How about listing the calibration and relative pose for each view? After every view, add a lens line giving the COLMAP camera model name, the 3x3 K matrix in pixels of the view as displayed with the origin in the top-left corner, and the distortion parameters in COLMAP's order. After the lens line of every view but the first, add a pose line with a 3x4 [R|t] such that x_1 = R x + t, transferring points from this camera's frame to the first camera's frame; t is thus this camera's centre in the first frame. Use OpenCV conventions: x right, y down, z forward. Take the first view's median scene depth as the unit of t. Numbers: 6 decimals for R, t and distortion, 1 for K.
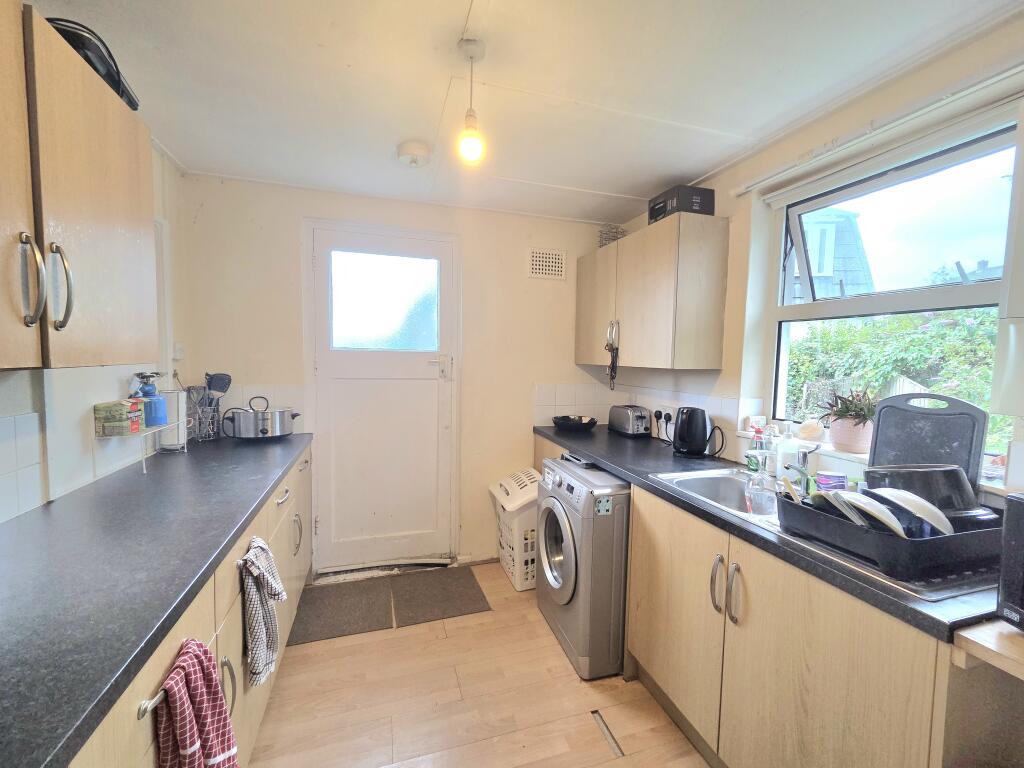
lens RADIAL K [[417.5, 0, 513.8], [0, 417.5, 382.0], [0, 0, 1]] dist [0.000723, 0.000092]
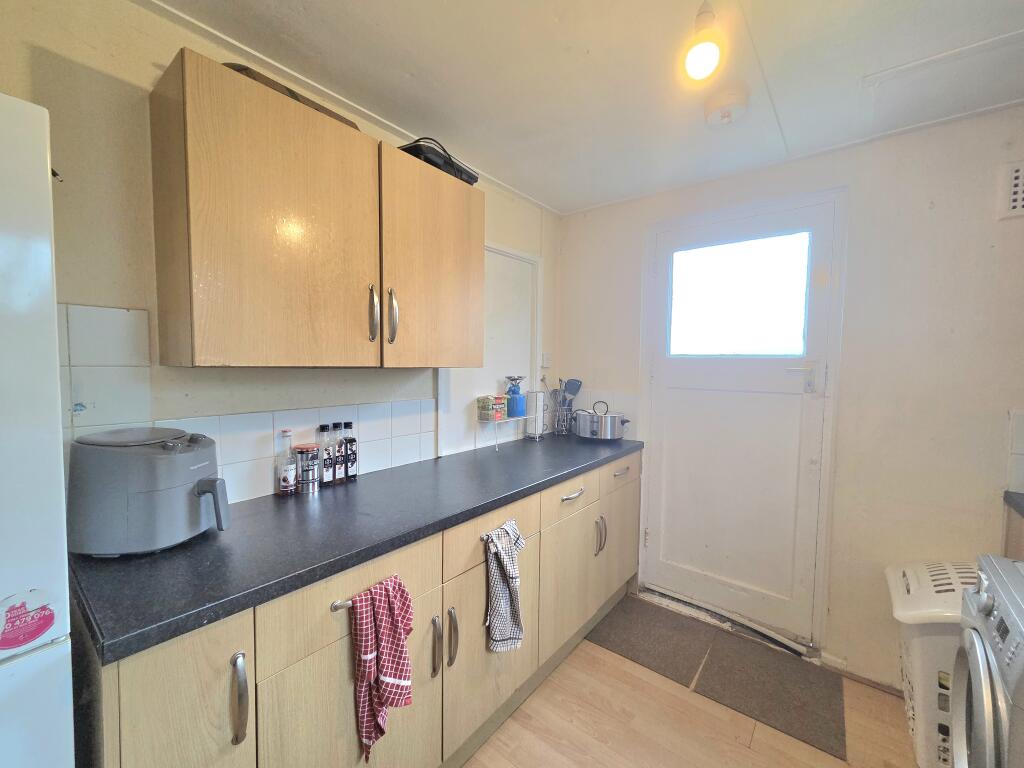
lens RADIAL K [[417.5, 0, 512.3], [0, 417.5, 386.5], [0, 0, 1]] dist [0.000723, 0.000092]
pose [[0.548190, 0.032004, -0.835741, 0.182035], [-0.050255, 0.998722, 0.005281, 0.002594], [0.834842, 0.039106, 0.549098, 0.213882]]
